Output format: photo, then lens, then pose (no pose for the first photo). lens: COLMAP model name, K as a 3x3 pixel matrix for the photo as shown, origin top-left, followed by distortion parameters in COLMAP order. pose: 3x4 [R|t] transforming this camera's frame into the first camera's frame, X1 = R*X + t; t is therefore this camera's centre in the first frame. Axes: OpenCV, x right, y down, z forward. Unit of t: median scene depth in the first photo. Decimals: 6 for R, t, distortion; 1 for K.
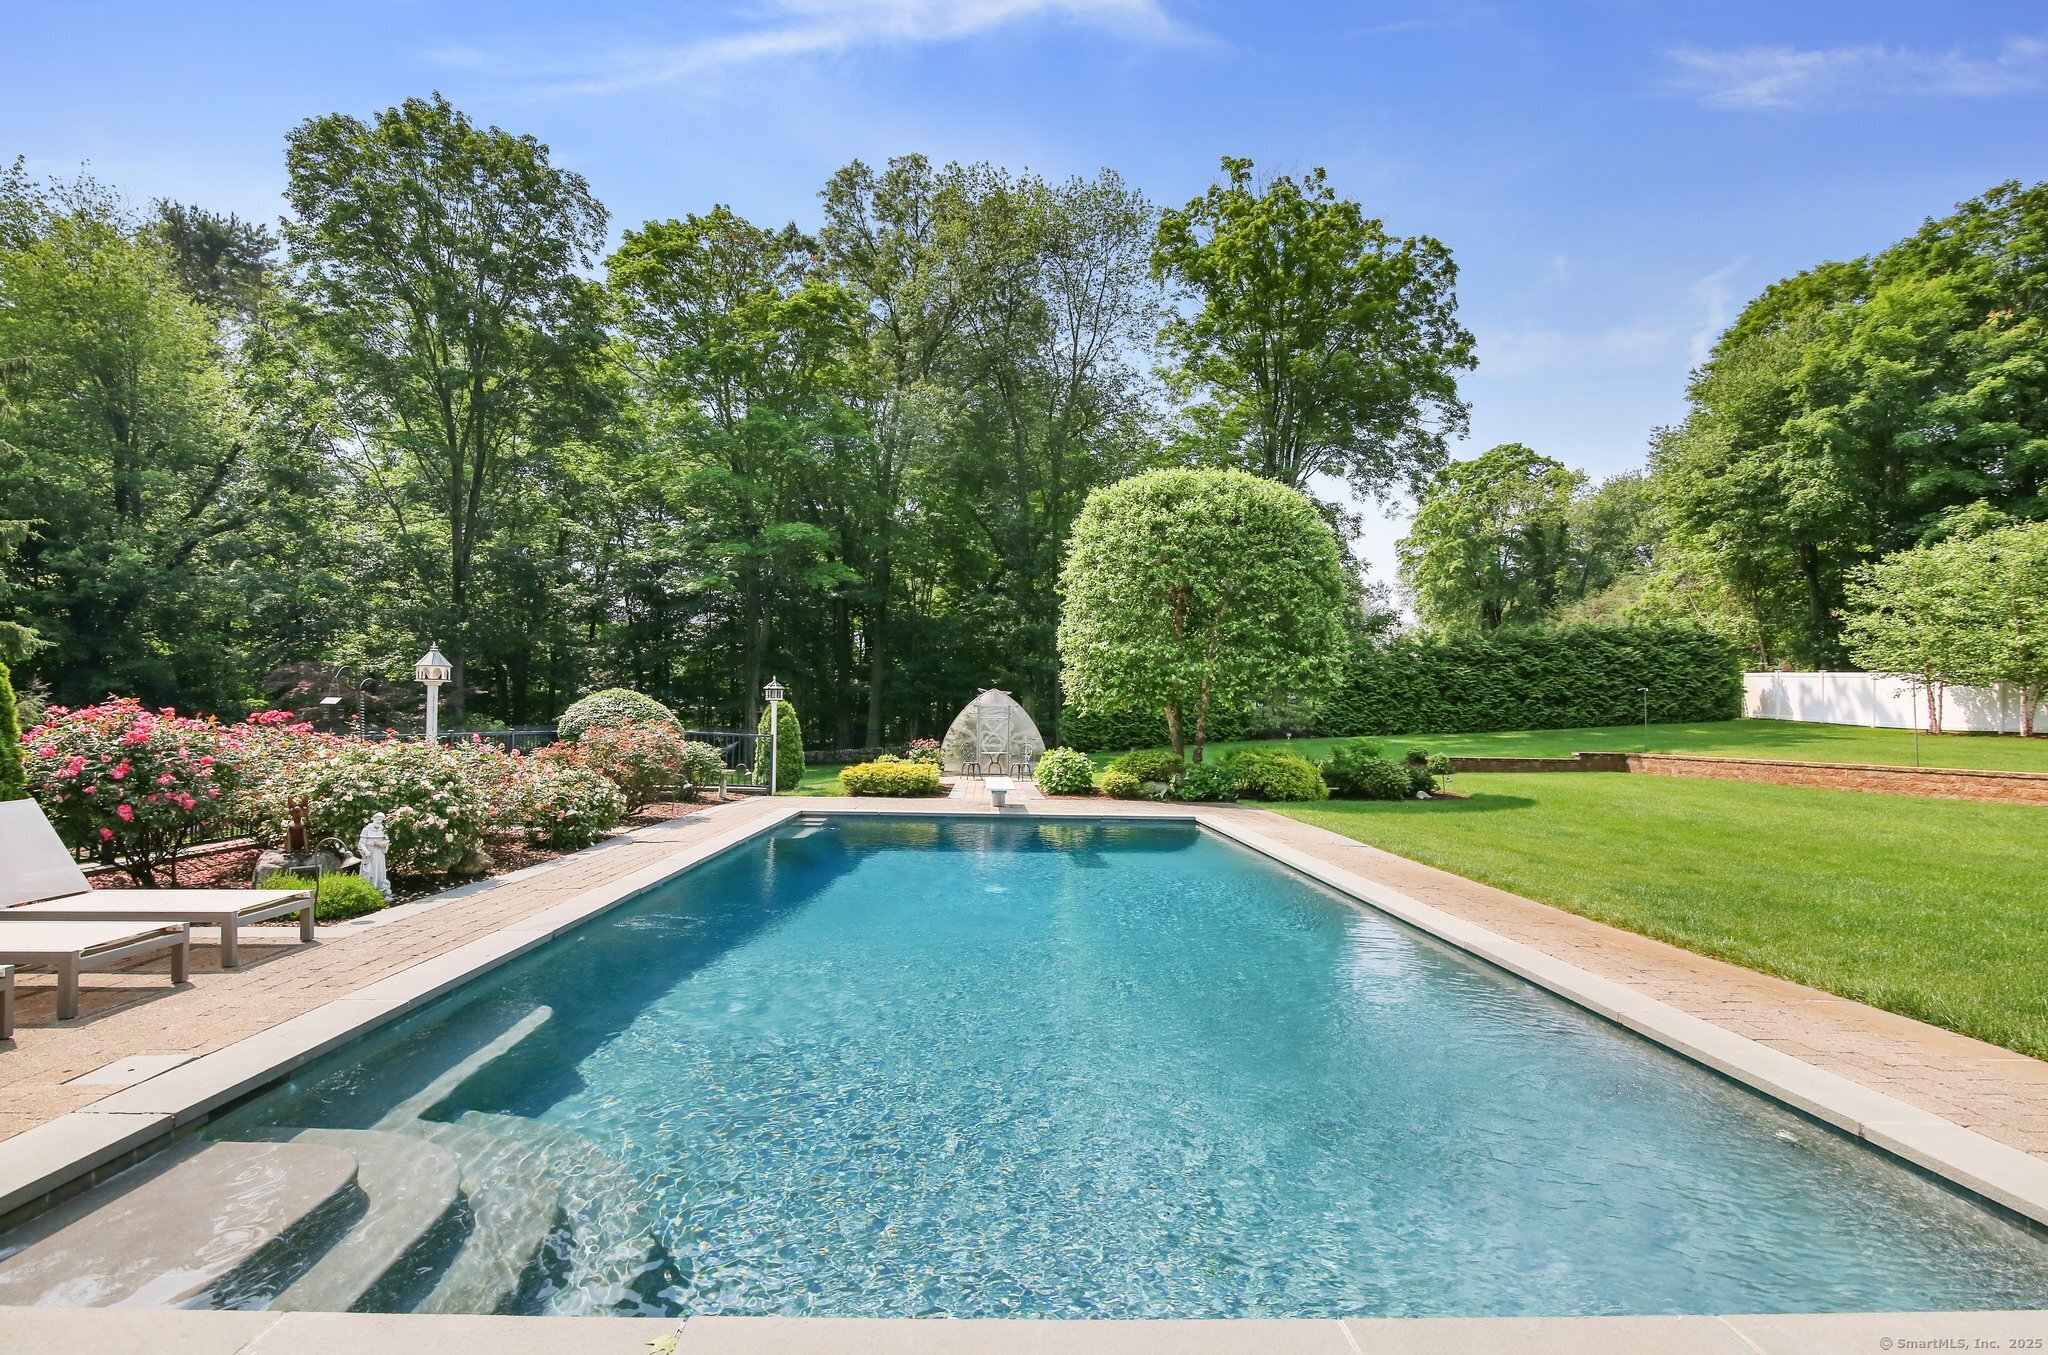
lens RADIAL K [[949.3, 0, 1031.6], [0, 949.3, 669.5], [0, 0, 1]] dist [-0.008871, -0.000326]
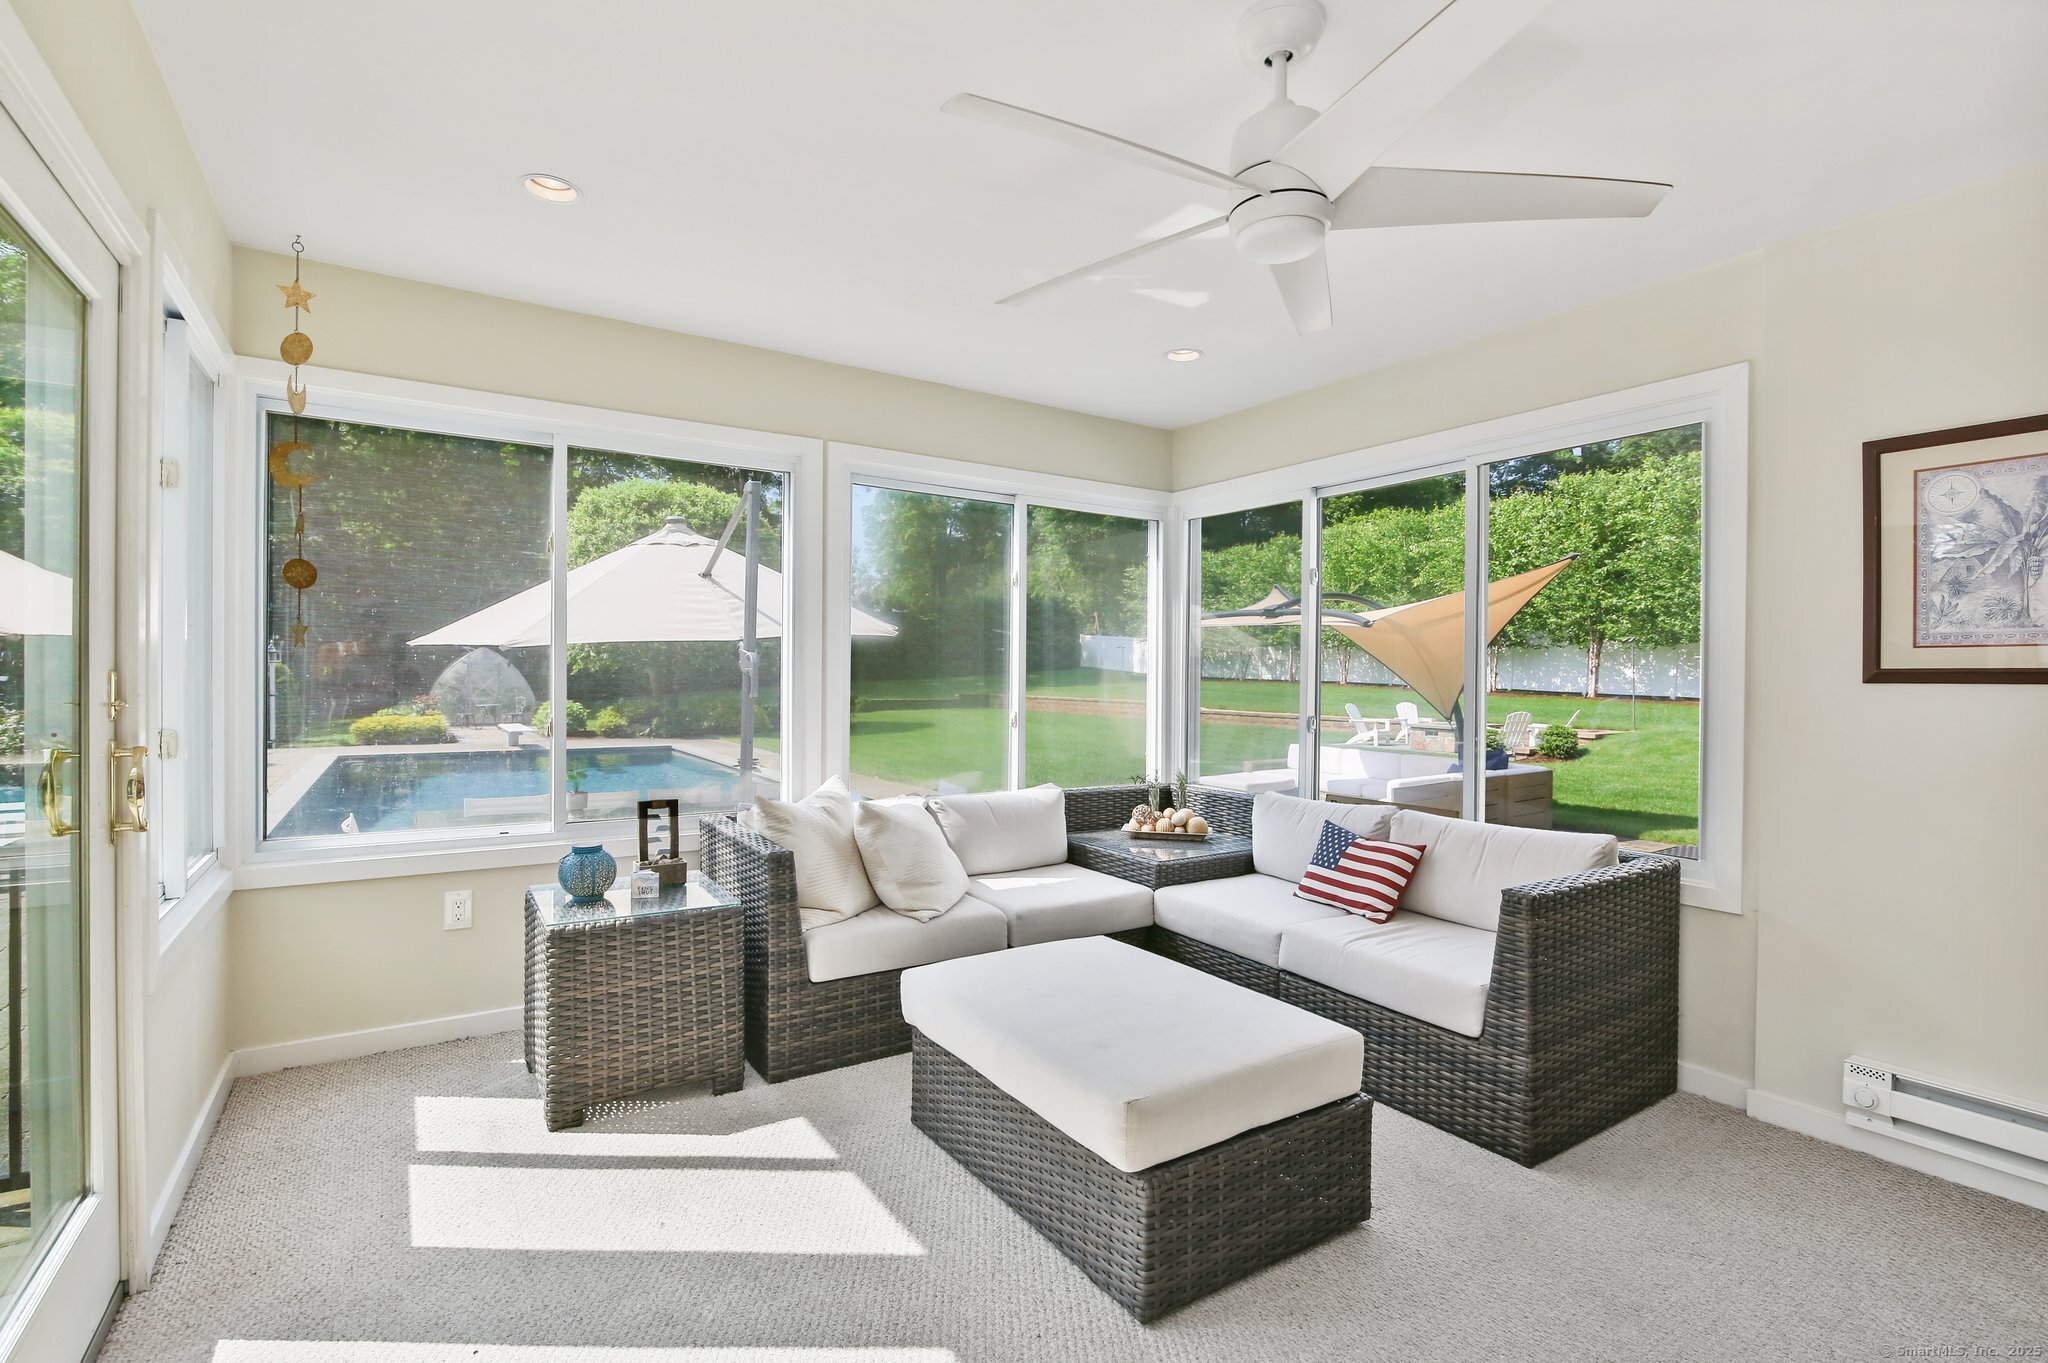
lens RADIAL K [[949.3, 0, 1037.0], [0, 949.3, 682.6], [0, 0, 1]] dist [-0.008871, -0.000326]
pose [[0.858900, -0.015146, 0.511920, -0.037382], [-0.021383, 0.997630, 0.065393, -0.019358], [-0.511698, -0.067112, 0.856540, -0.219108]]
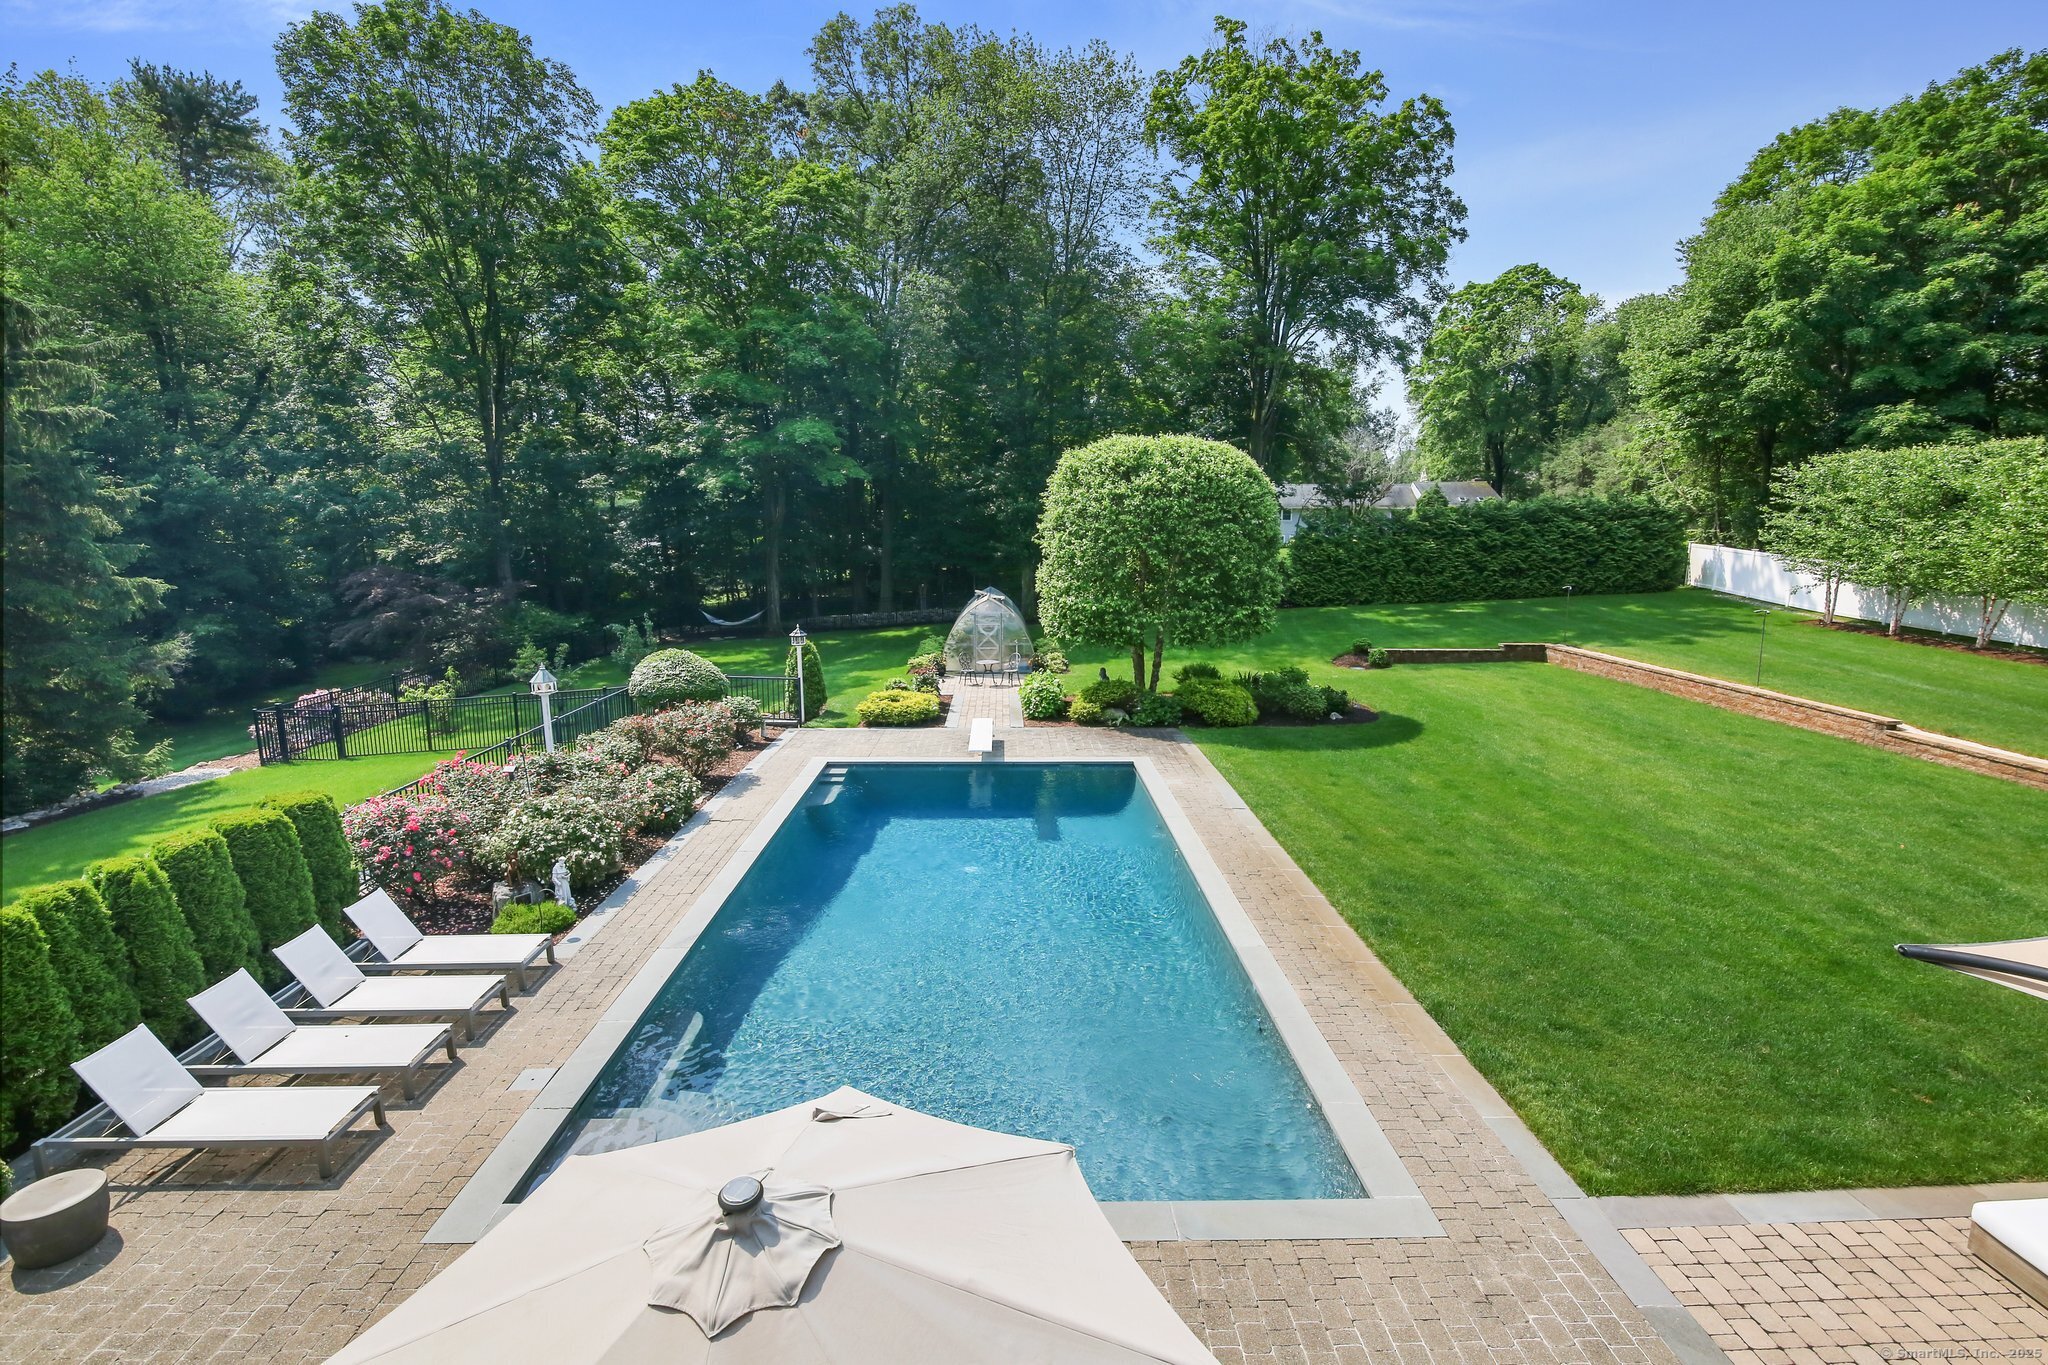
lens RADIAL K [[949.3, 0, 1041.3], [0, 949.3, 663.0], [0, 0, 1]] dist [-0.008871, -0.000326]
pose [[0.999934, -0.008958, -0.007215, 0.024593], [0.010215, 0.979942, 0.199019, -0.098746], [0.005287, -0.199080, 0.979969, -0.098650]]
